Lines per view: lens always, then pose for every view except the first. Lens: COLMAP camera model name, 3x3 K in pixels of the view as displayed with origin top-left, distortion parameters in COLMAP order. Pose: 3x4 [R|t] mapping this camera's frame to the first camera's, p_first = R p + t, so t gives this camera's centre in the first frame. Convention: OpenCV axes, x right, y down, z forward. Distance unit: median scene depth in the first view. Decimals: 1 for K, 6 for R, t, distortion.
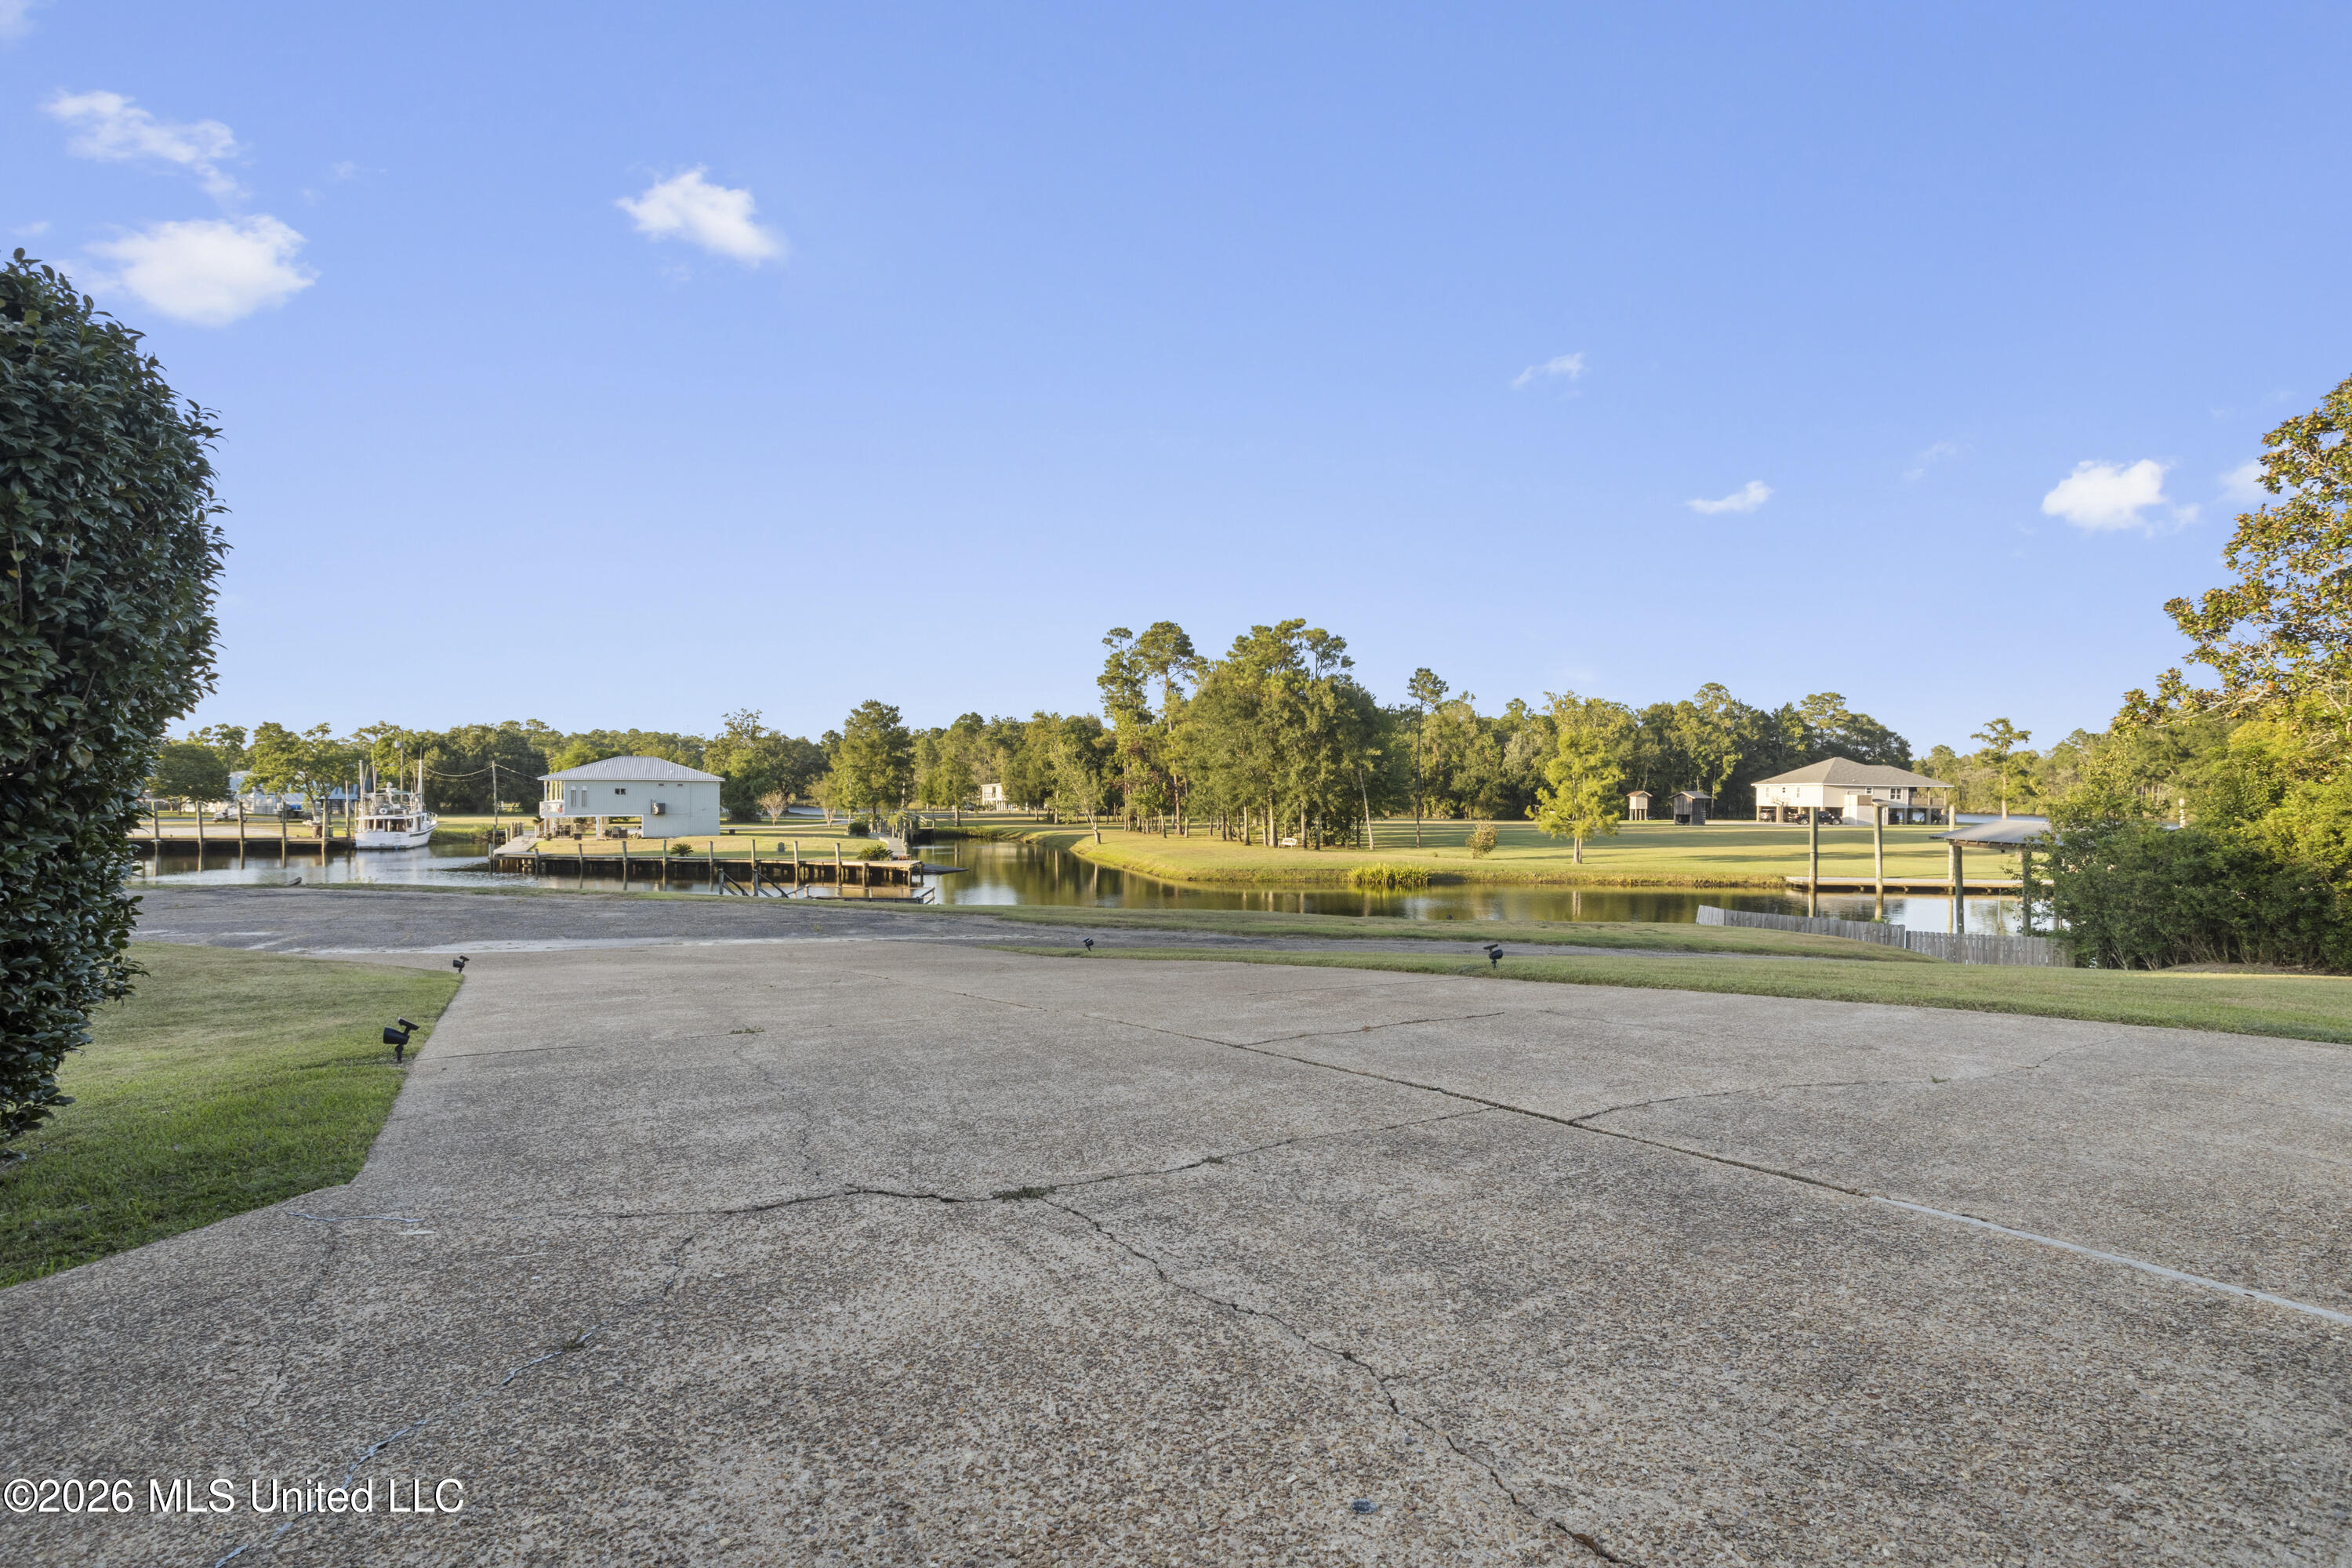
lens RADIAL K [[1140.9, 0, 1185.3], [0, 1140.9, 808.0], [0, 0, 1]] dist [-0.043571, 0.027369]
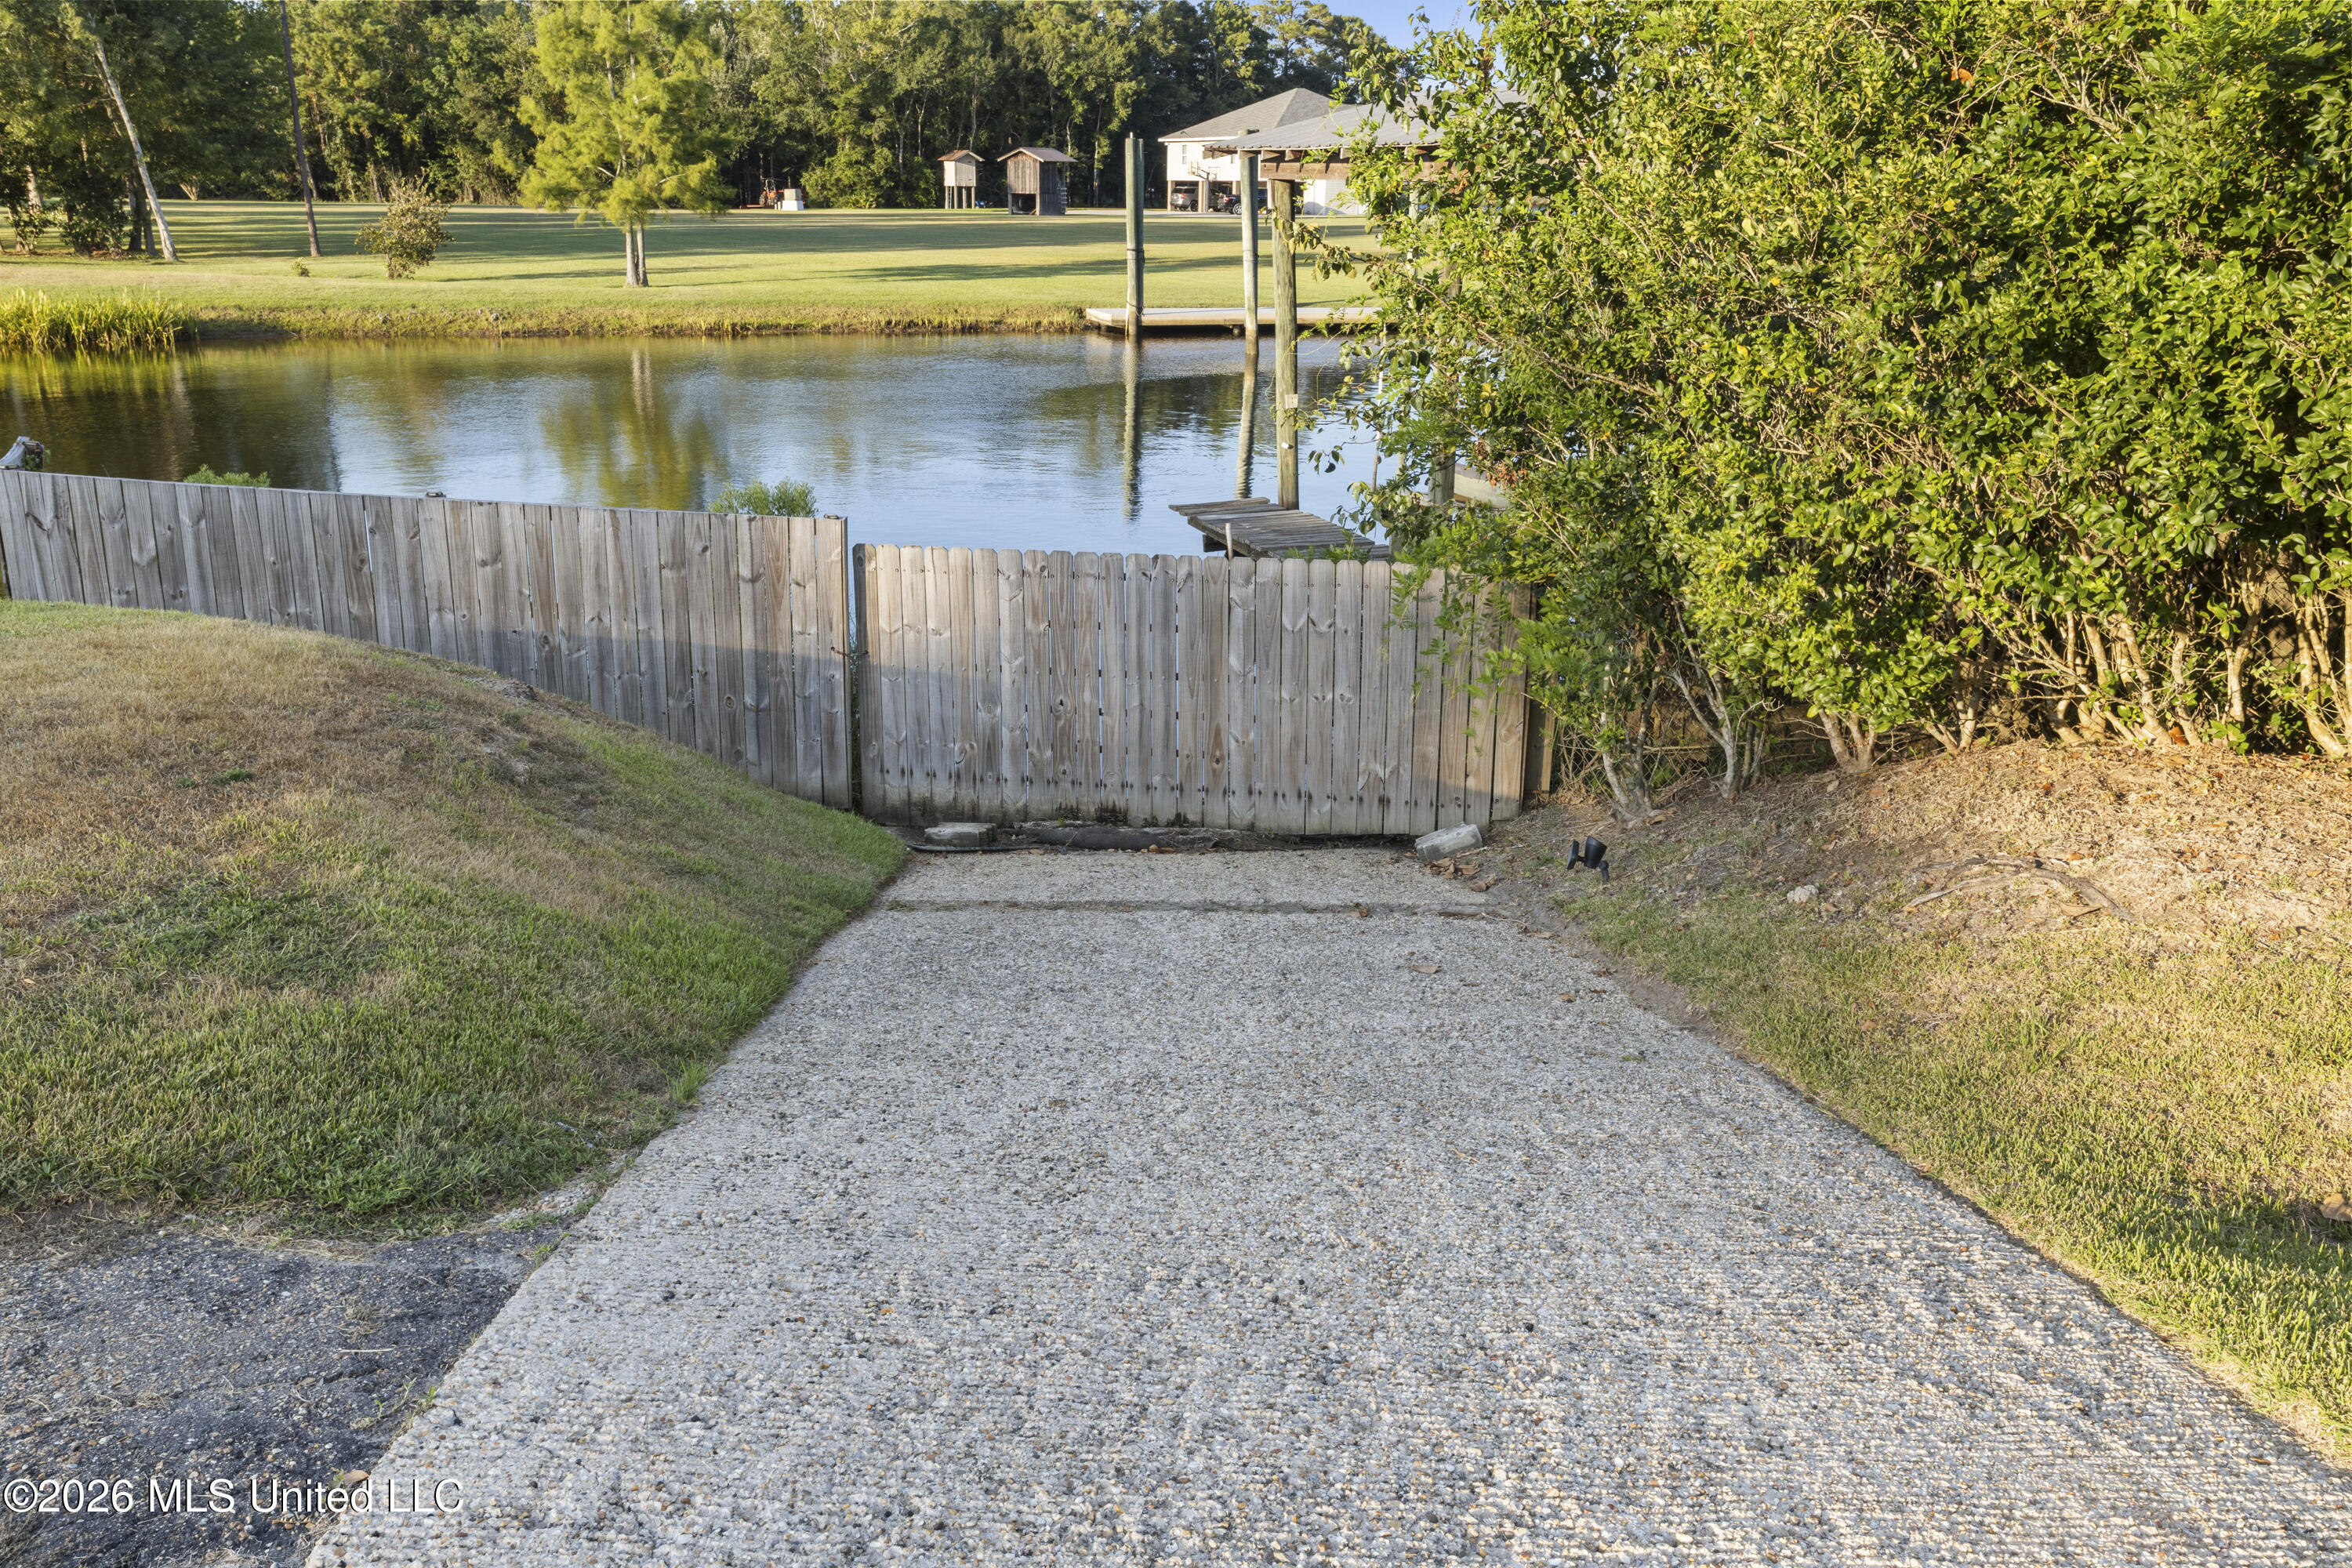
lens RADIAL K [[1952.1, 0, 1193.6], [0, 1952.1, 781.3], [0, 0, 1]] dist [-0.004563, 0.004088]
pose [[0.907265, -0.118831, 0.403422, 0.211796], [-0.001069, 0.958597, 0.284765, 0.016383], [-0.420558, -0.258788, 0.869574, 0.201968]]
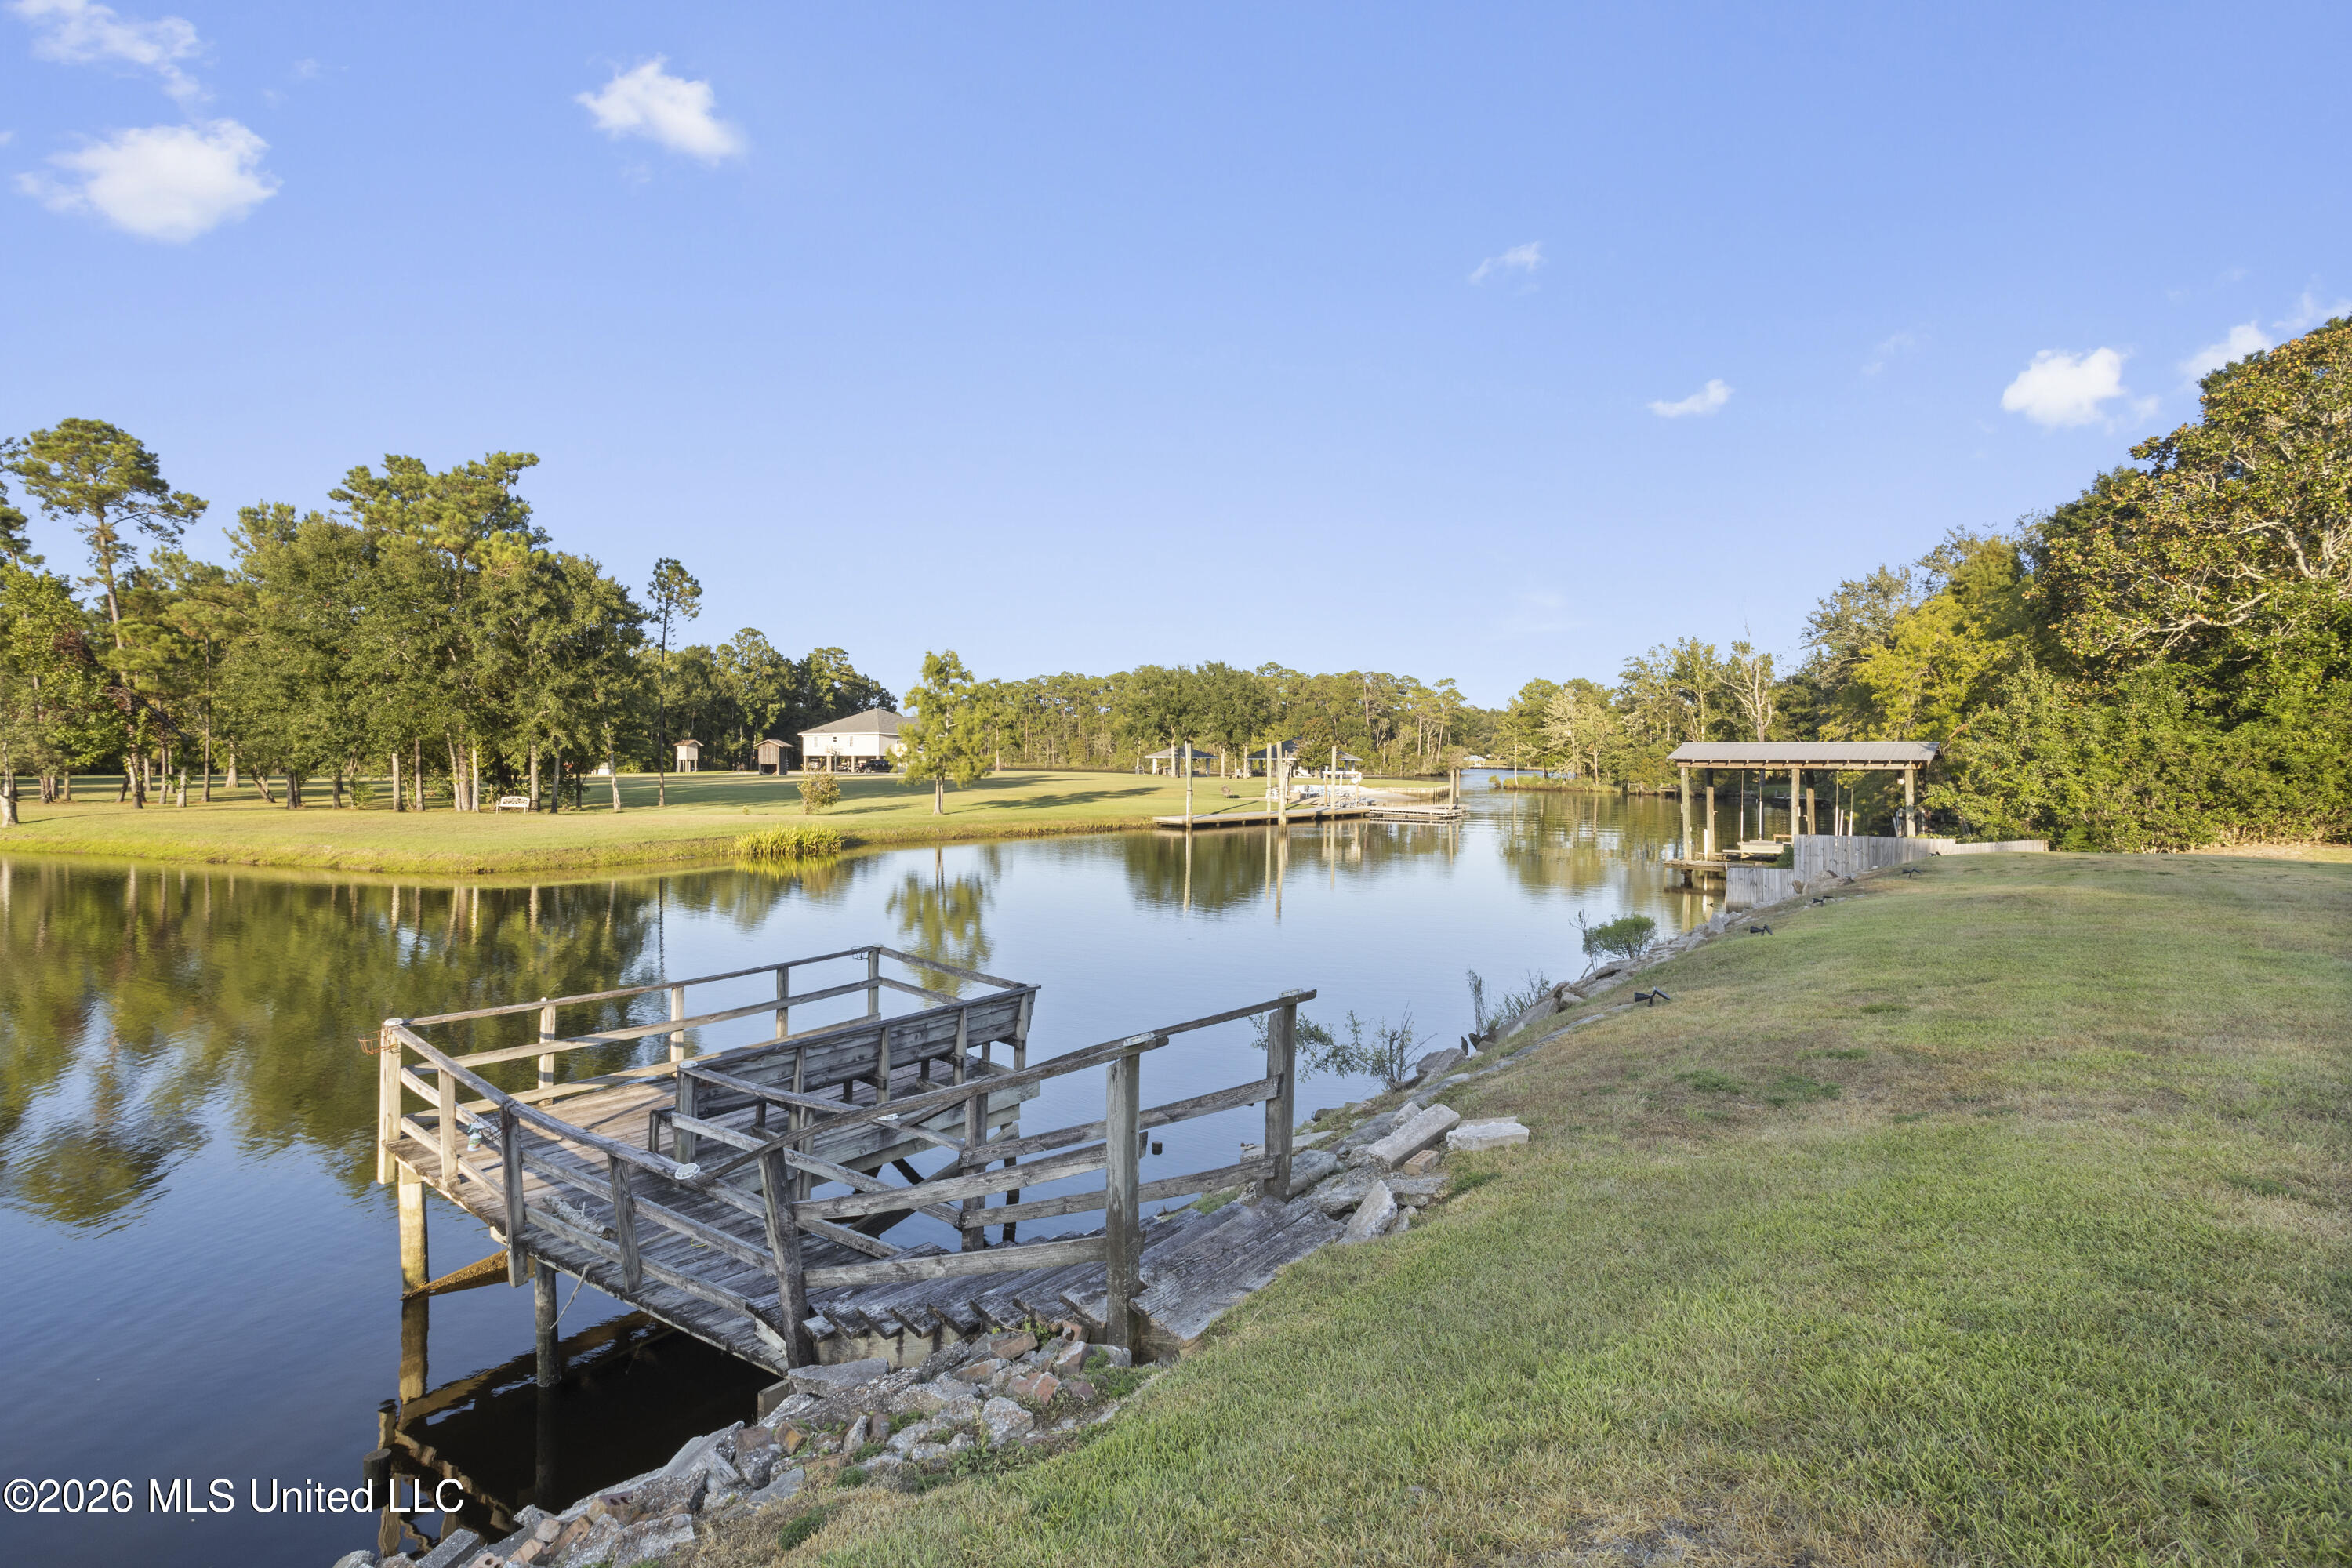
lens RADIAL K [[1140.9, 0, 1154.6], [0, 1140.9, 778.8], [0, 0, 1]] dist [-0.043571, 0.027369]
pose [[0.597905, -0.018453, 0.801355, -0.210459], [0.009381, 0.999828, 0.016023, 0.010387], [-0.801512, -0.002062, 0.597975, 0.355976]]
